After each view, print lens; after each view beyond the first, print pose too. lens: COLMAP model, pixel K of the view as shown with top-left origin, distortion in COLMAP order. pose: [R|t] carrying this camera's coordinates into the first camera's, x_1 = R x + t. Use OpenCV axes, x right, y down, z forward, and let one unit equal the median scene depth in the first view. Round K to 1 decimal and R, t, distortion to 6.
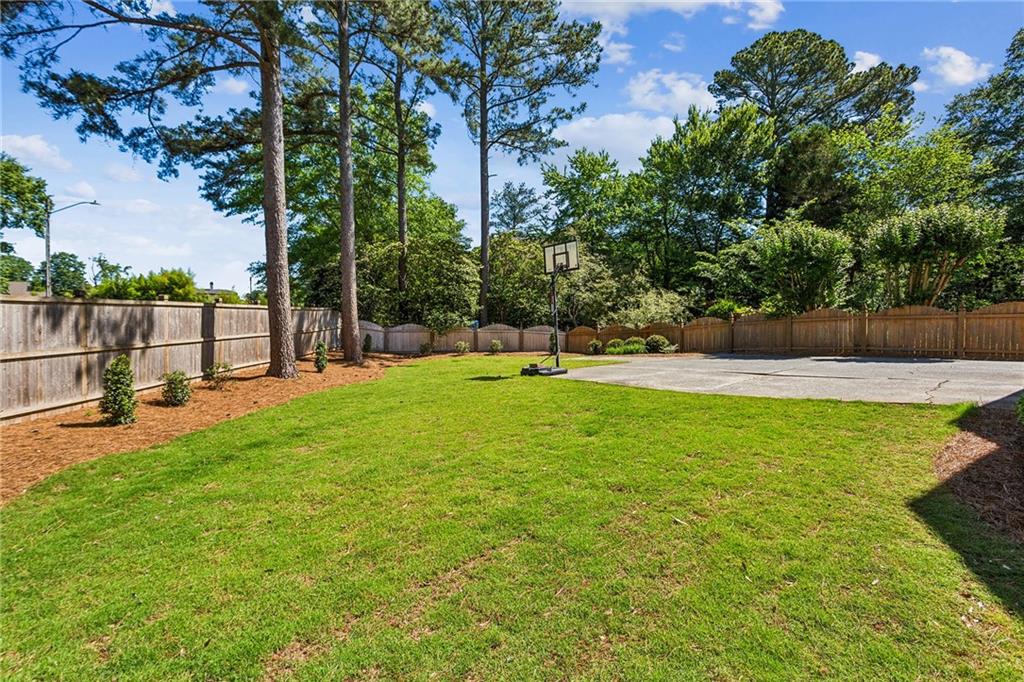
lens RADIAL K [[474.9, 0, 518.3], [0, 474.9, 331.4], [0, 0, 1]] dist [0.003739, 0.000498]
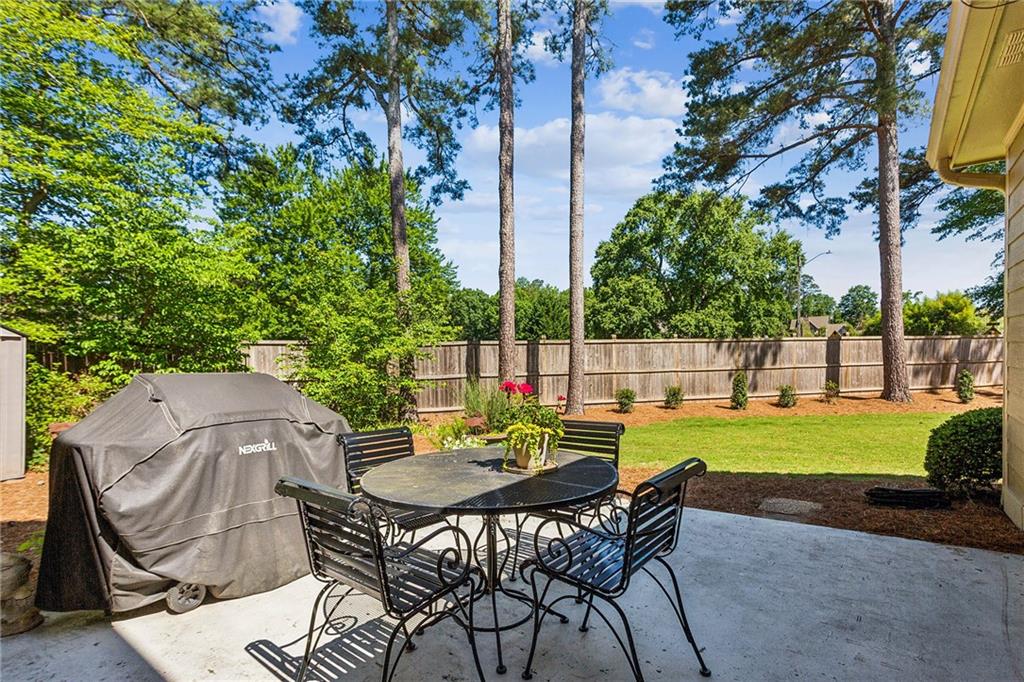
lens RADIAL K [[474.9, 0, 518.3], [0, 474.9, 331.4], [0, 0, 1]] dist [0.003739, 0.000498]
pose [[0.218670, -0.044135, -0.974800, 0.313244], [-0.014230, 0.998726, -0.048411, 0.000491], [0.975695, 0.024457, 0.217763, -0.082149]]
